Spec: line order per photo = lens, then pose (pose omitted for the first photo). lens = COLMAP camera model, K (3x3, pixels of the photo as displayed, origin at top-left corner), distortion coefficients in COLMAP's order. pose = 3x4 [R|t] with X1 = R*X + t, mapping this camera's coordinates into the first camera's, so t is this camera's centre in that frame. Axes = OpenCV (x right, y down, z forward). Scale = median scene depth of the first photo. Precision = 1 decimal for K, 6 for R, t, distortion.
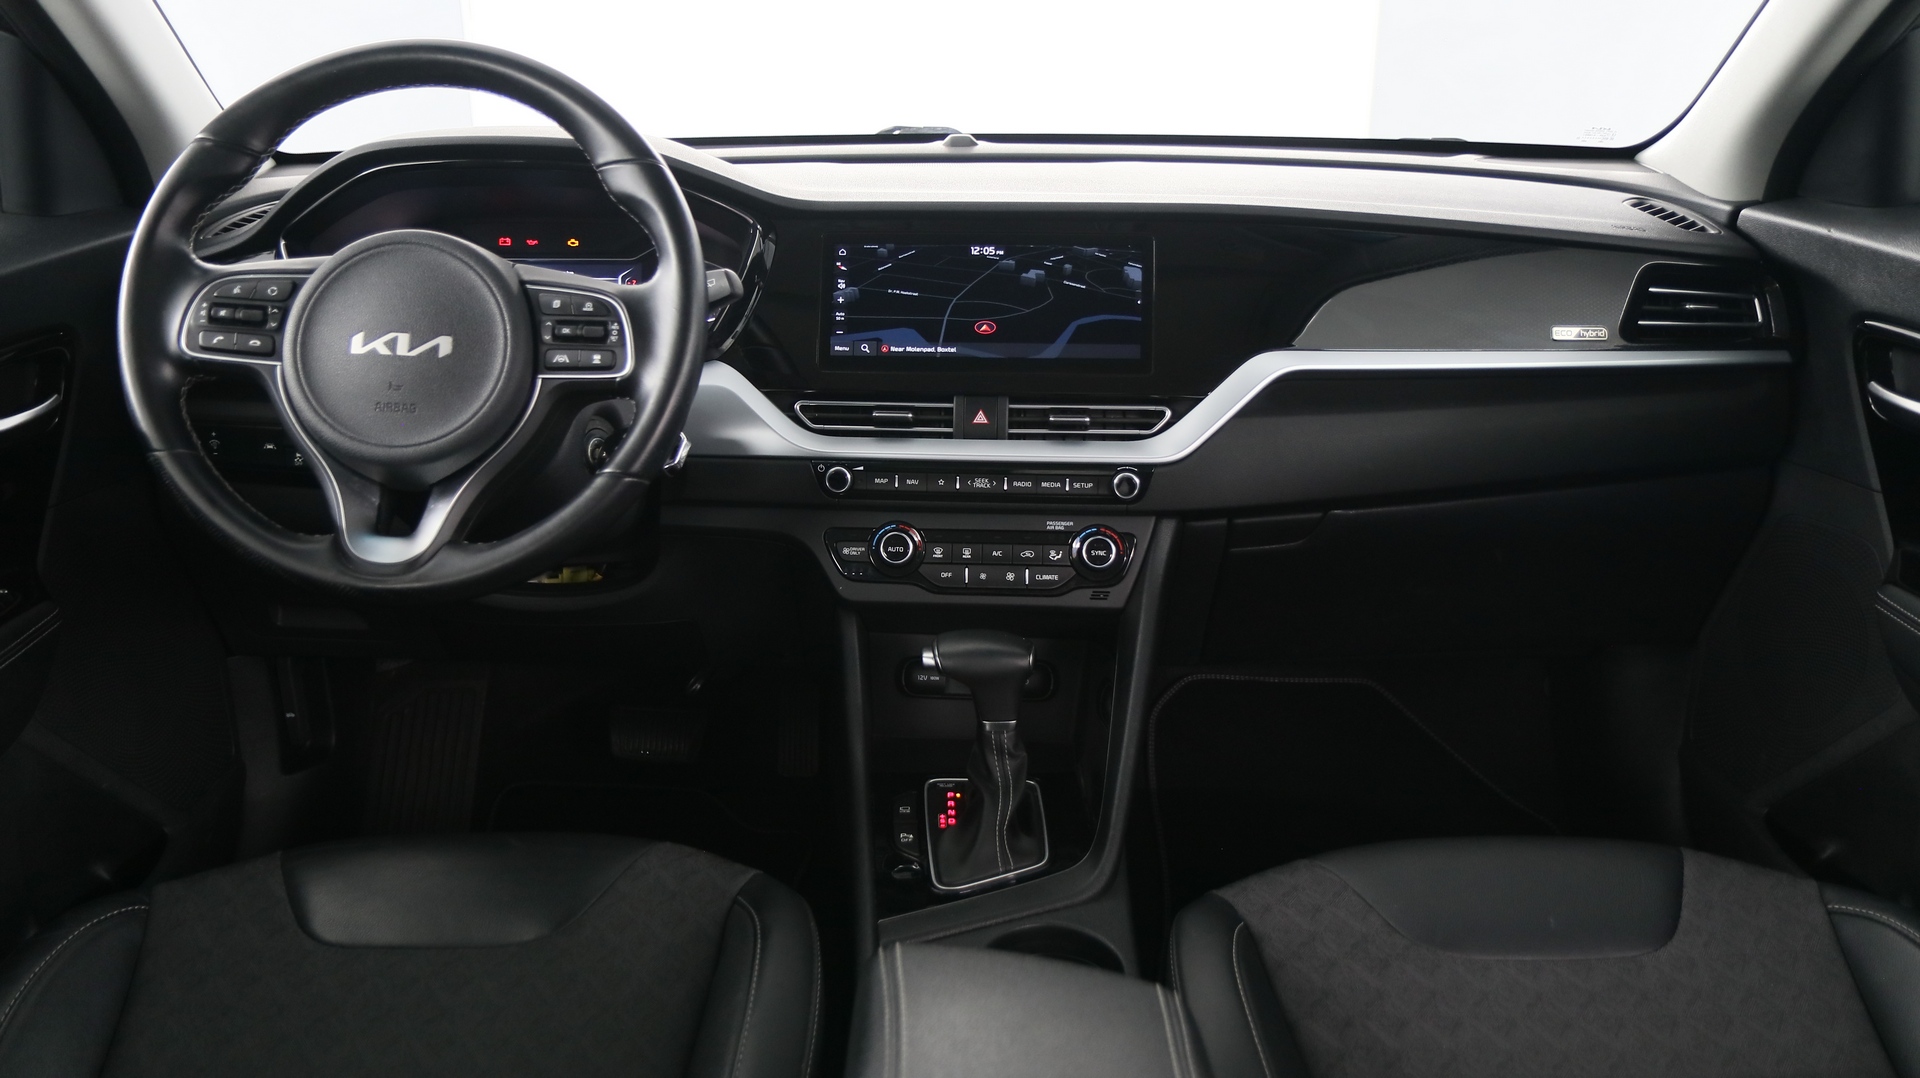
lens RADIAL K [[1460.2, 0, 947.9], [0, 1460.2, 528.3], [0, 0, 1]] dist [-0.028773, 0.027905]
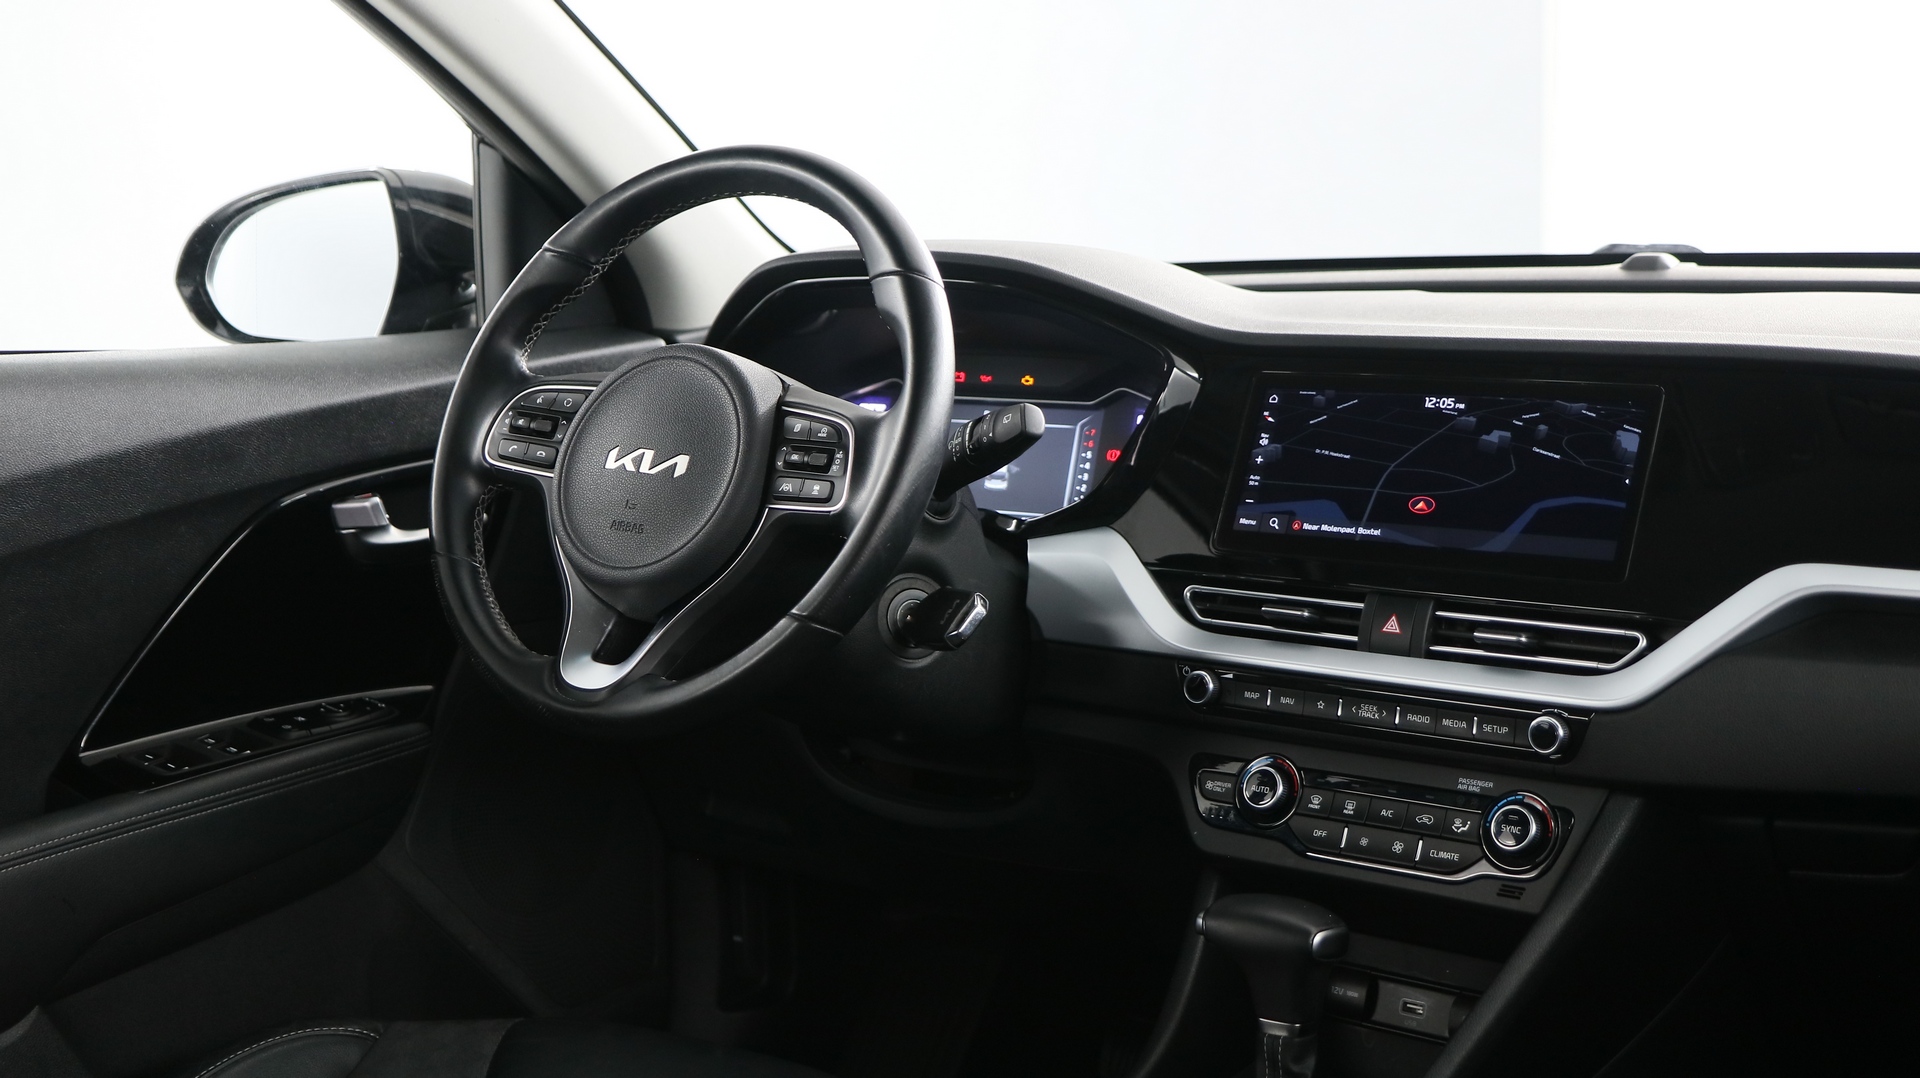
lens RADIAL K [[2486.6, 0, 964.9], [0, 2486.6, 541.7], [0, 0, 1]] dist [0.010788, 0.000000]
pose [[0.815709, 0.066273, -0.574654, 0.559435], [-0.155770, 0.981885, -0.107874, 0.050627], [0.557095, 0.177508, 0.811256, -0.135360]]
